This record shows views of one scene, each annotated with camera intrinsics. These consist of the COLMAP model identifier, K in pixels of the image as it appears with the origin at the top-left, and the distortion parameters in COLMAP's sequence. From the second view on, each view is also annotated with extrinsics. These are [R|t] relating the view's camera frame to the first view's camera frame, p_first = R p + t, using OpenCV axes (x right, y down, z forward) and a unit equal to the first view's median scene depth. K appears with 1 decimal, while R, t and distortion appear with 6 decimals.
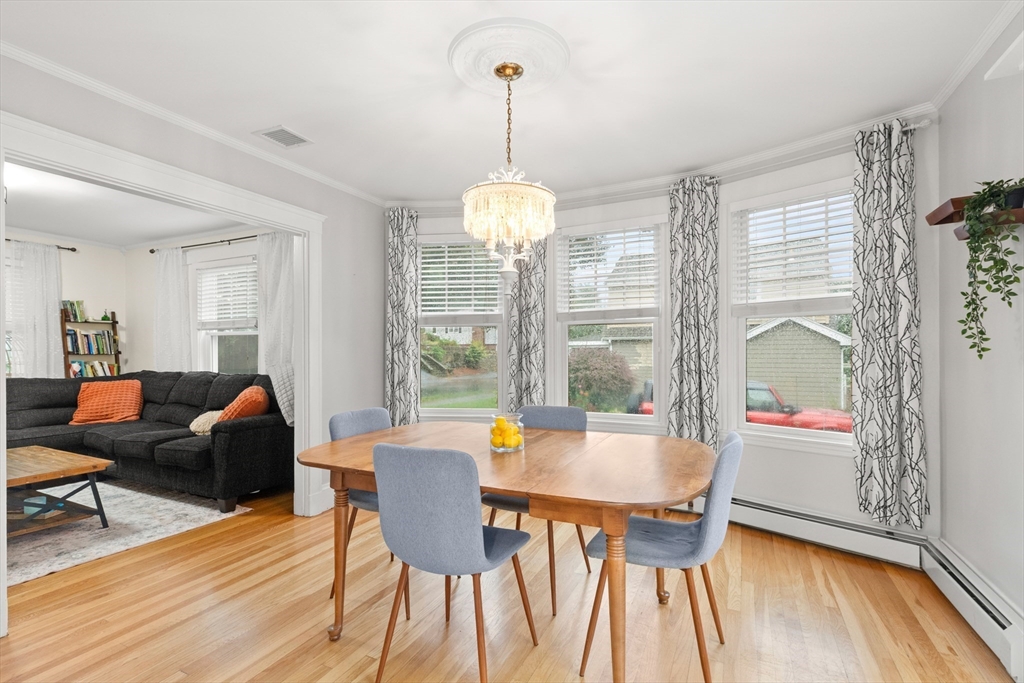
lens RADIAL K [[463.9, 0, 510.0], [0, 463.9, 341.8], [0, 0, 1]] dist [-0.001729, 0.000518]
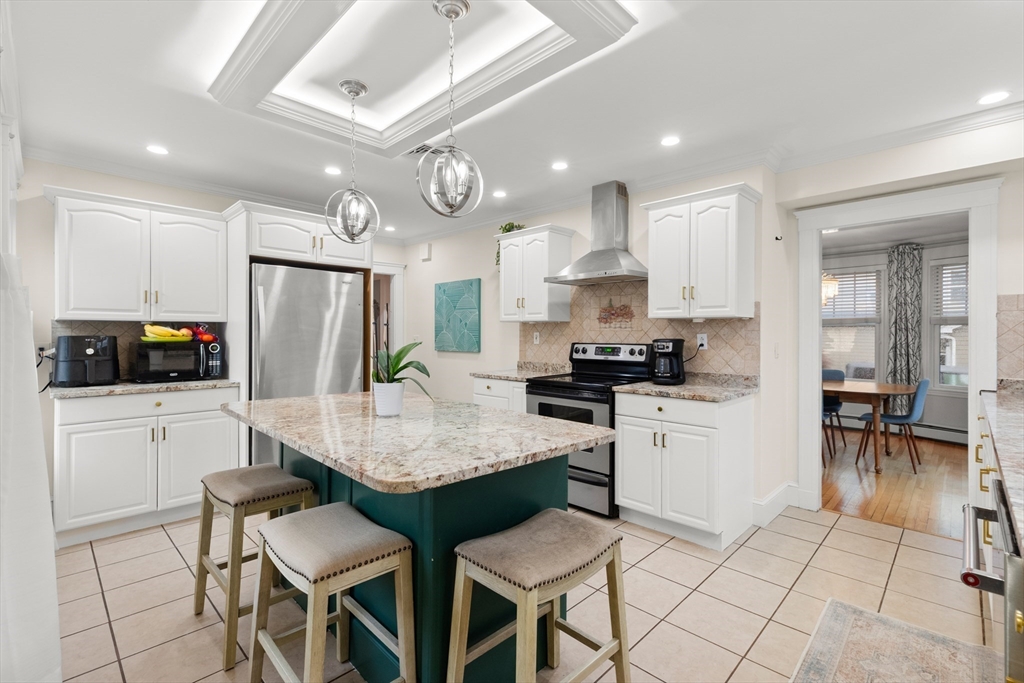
lens RADIAL K [[463.9, 0, 509.7], [0, 463.9, 339.8], [0, 0, 1]] dist [-0.001729, 0.000518]
pose [[0.952303, 0.002387, -0.305144, -0.502966], [0.002424, 0.999879, 0.015386, -0.023640], [0.305144, -0.015392, 0.952182, -1.156868]]
